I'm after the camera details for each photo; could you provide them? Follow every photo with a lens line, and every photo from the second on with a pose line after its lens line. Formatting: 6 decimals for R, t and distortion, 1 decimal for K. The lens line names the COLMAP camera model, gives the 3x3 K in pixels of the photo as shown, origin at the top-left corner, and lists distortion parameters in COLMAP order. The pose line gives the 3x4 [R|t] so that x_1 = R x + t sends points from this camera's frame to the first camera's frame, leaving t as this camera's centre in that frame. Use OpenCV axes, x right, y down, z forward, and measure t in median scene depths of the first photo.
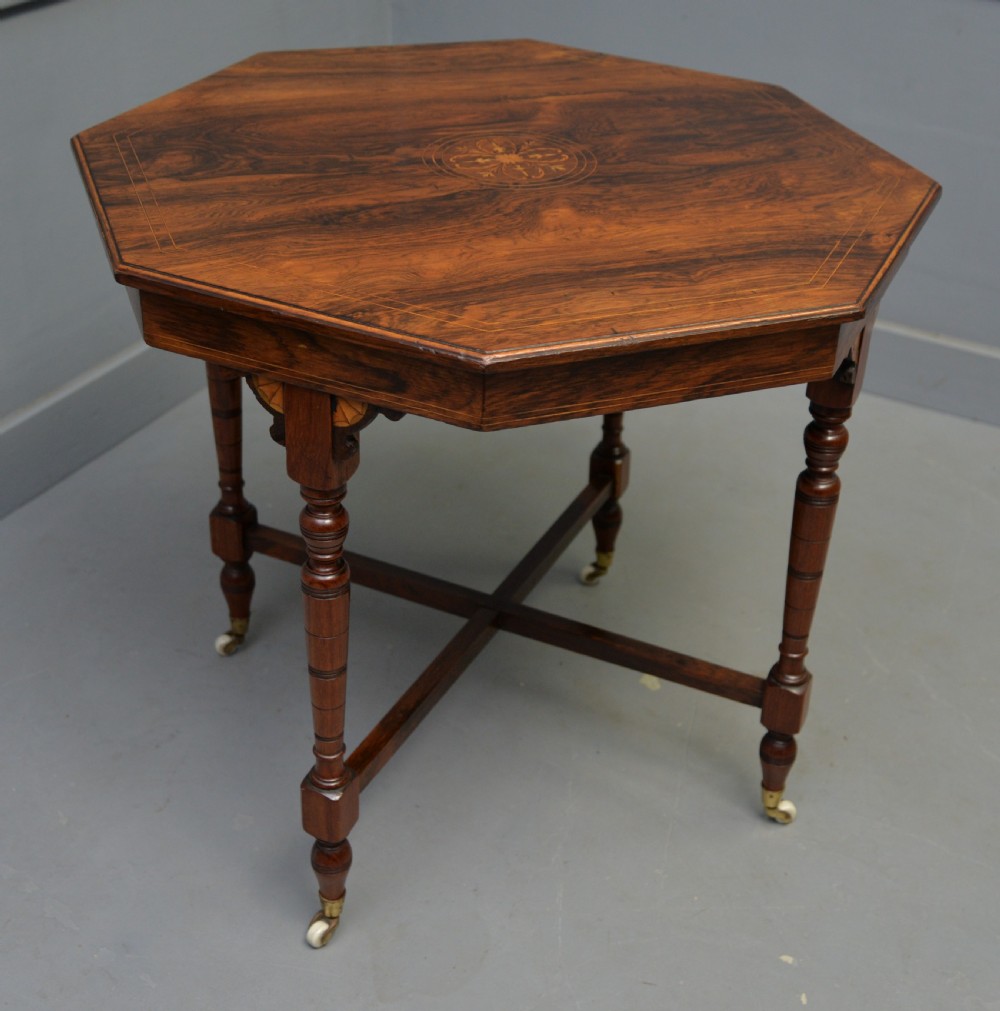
lens RADIAL K [[1447.6, 0, 532.2], [0, 1447.6, 500.5], [0, 0, 1]] dist [-0.003131, -0.041636]
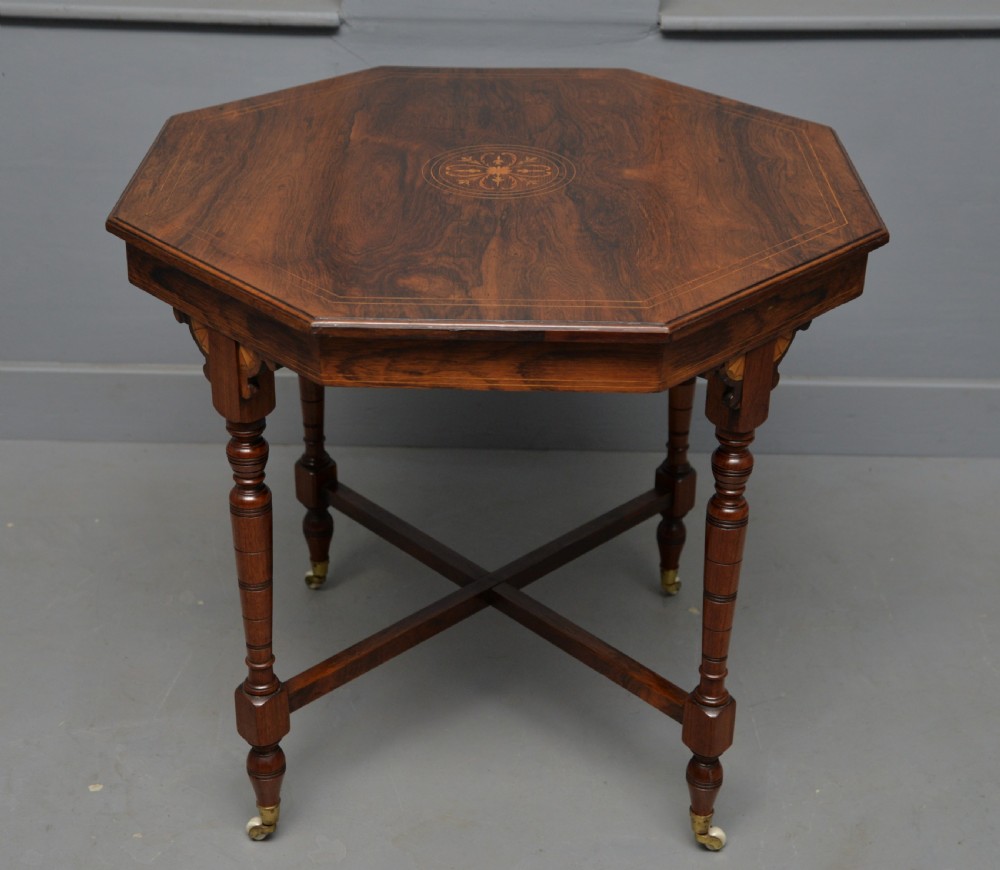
lens RADIAL K [[1707.8, 0, 451.3], [0, 1707.8, 419.9], [0, 0, 1]] dist [0.145206, -0.086040]
pose [[0.391348, -0.475812, 0.787686, -1.249753], [0.514661, 0.822742, 0.241287, -0.445730], [-0.762870, 0.310964, 0.566860, 0.358048]]
